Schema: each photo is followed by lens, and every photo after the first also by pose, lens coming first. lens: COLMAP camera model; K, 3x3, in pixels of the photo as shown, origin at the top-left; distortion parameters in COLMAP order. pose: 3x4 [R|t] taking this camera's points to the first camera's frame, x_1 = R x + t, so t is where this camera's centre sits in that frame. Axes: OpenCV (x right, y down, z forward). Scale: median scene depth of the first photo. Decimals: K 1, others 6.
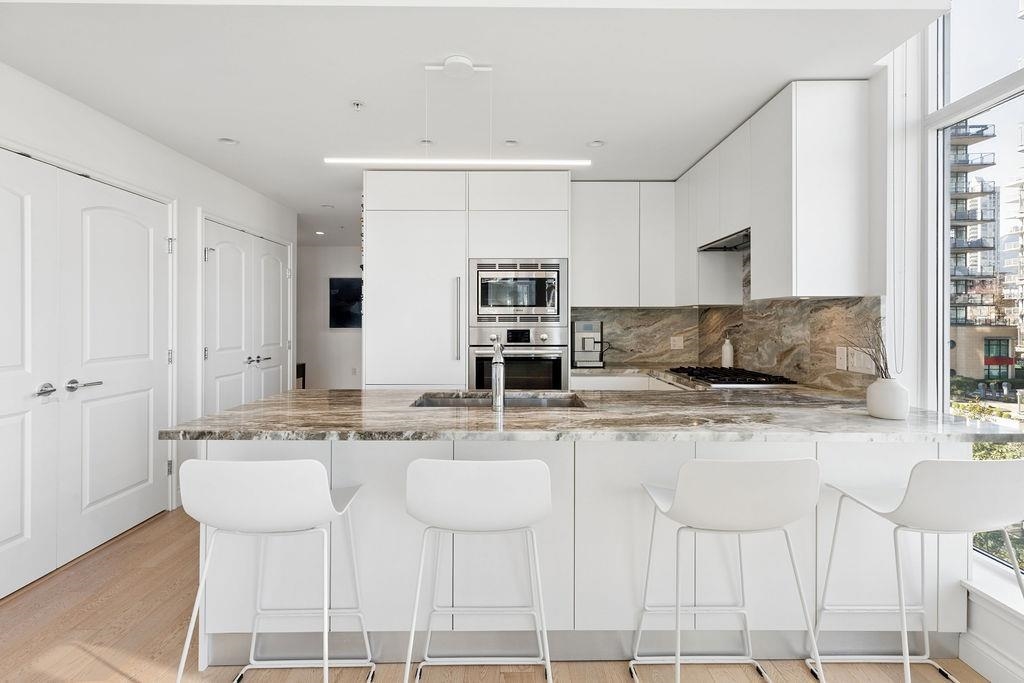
lens RADIAL K [[473.6, 0, 509.3], [0, 473.6, 322.8], [0, 0, 1]] dist [0.000236, -0.000219]
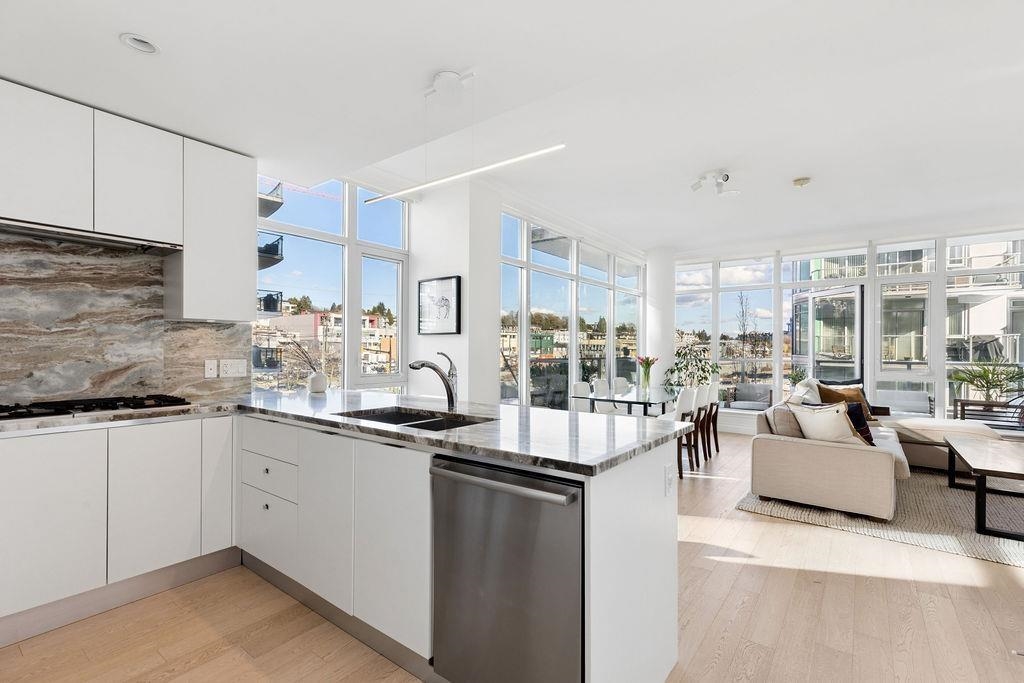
lens RADIAL K [[462.9, 0, 510.1], [0, 462.9, 350.3], [0, 0, 1]] dist [-0.000657, -0.000322]
pose [[-0.791435, -0.008300, 0.611197, -0.486010], [-0.006247, 0.999965, 0.005490, 0.008374], [-0.611221, 0.000527, -0.791460, 1.026269]]
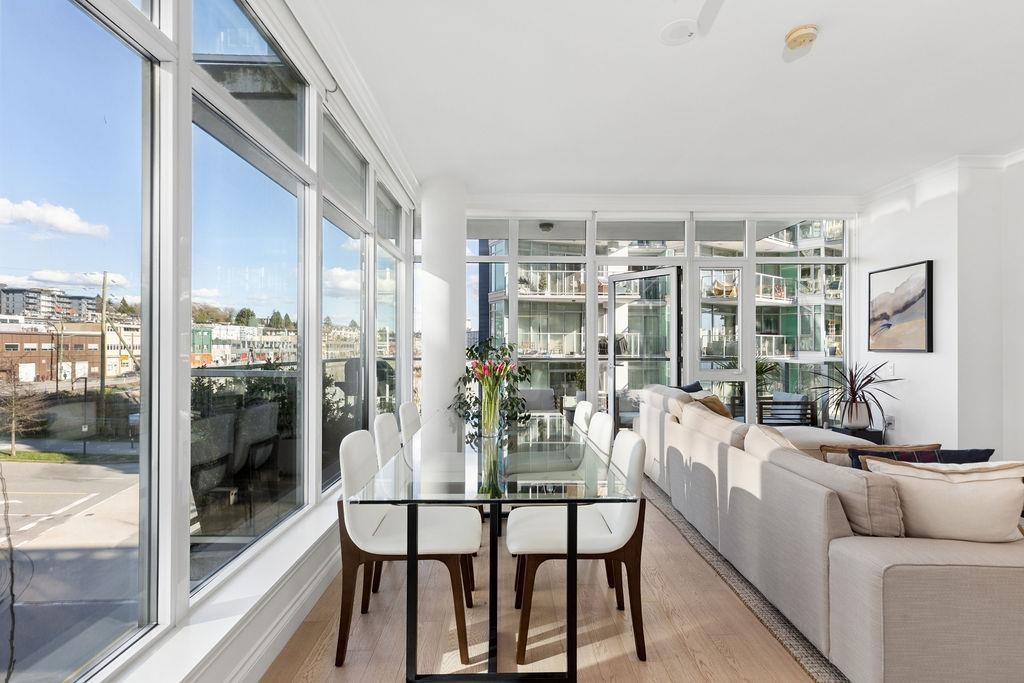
lens RADIAL K [[460.3, 0, 516.7], [0, 460.3, 345.3], [0, 0, 1]] dist [0.003485, 0.000314]
pose [[-0.999787, -0.002577, -0.020468, -0.472827], [-0.002542, 0.999995, -0.001762, 0.008427], [0.020472, -0.001710, -0.999789, 1.007941]]
